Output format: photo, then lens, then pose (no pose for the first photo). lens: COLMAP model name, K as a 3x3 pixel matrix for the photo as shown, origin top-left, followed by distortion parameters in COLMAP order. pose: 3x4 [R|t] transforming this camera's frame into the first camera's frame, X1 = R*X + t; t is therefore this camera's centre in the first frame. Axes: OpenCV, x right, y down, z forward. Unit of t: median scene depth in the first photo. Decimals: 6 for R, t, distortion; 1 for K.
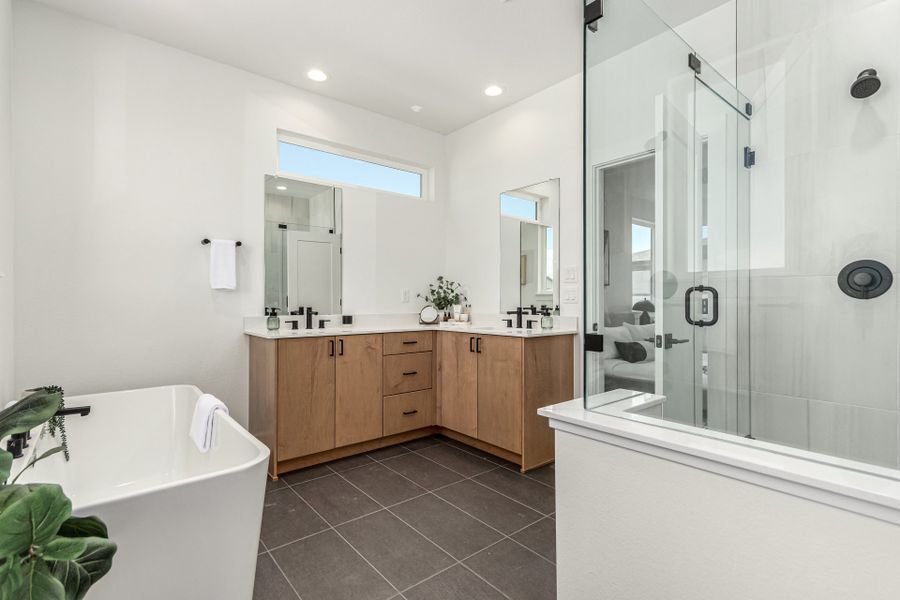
lens RADIAL K [[422.5, 0, 451.6], [0, 422.5, 296.6], [0, 0, 1]] dist [0.005167, -0.000184]
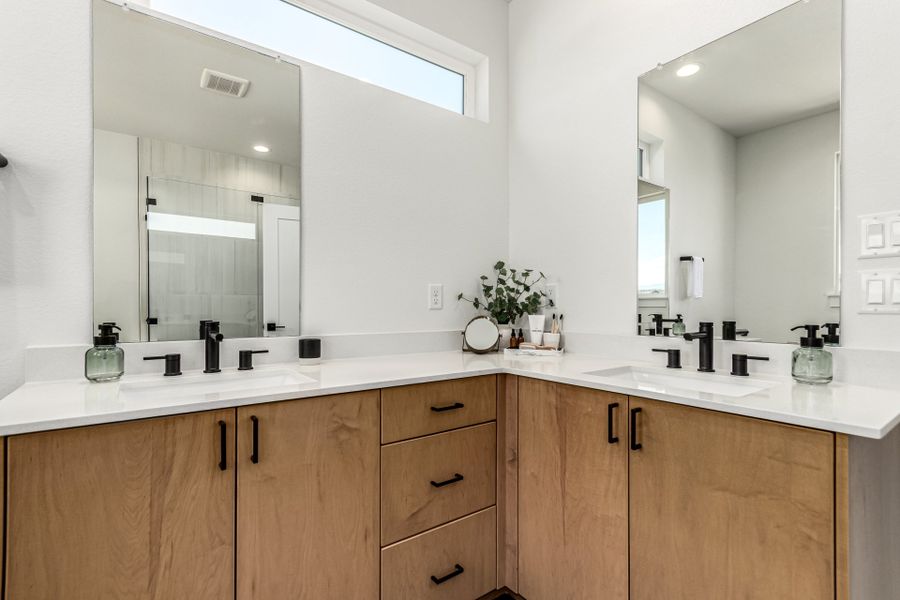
lens RADIAL K [[422.5, 0, 447.1], [0, 422.5, 304.8], [0, 0, 1]] dist [0.005167, -0.000184]
pose [[0.997012, 0.000125, -0.077251, -0.062803], [0.000202, 0.999991, 0.004225, 0.005961], [0.077251, -0.004228, 0.997003, 0.553994]]
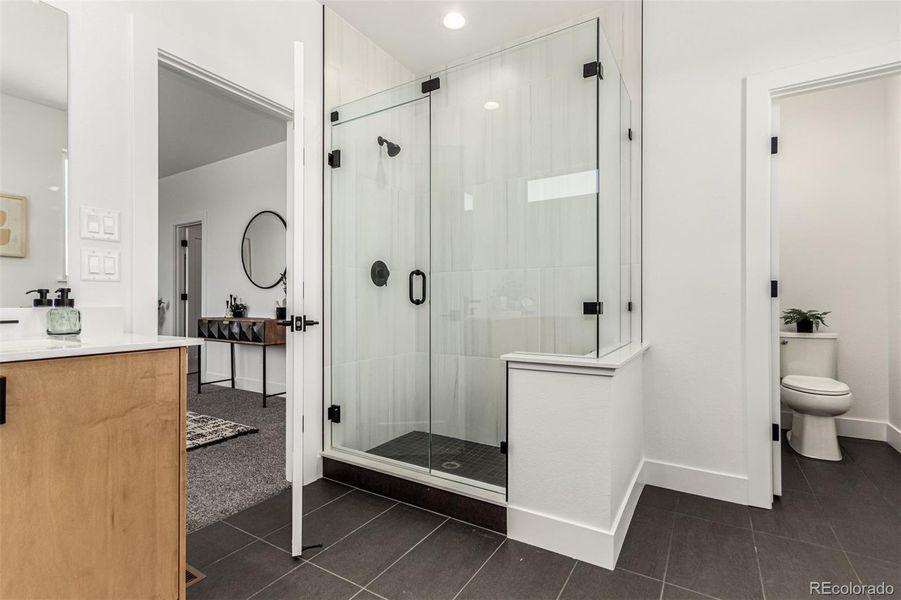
lens RADIAL K [[423.0, 0, 445.2], [0, 423.0, 300.4], [0, 0, 1]] dist [0.005167, -0.000184]
pose [[-0.305621, 0.006492, 0.952131, -0.297398], [-0.007086, 0.999934, -0.009093, 0.036618], [-0.952127, -0.009526, -0.305555, 0.692586]]
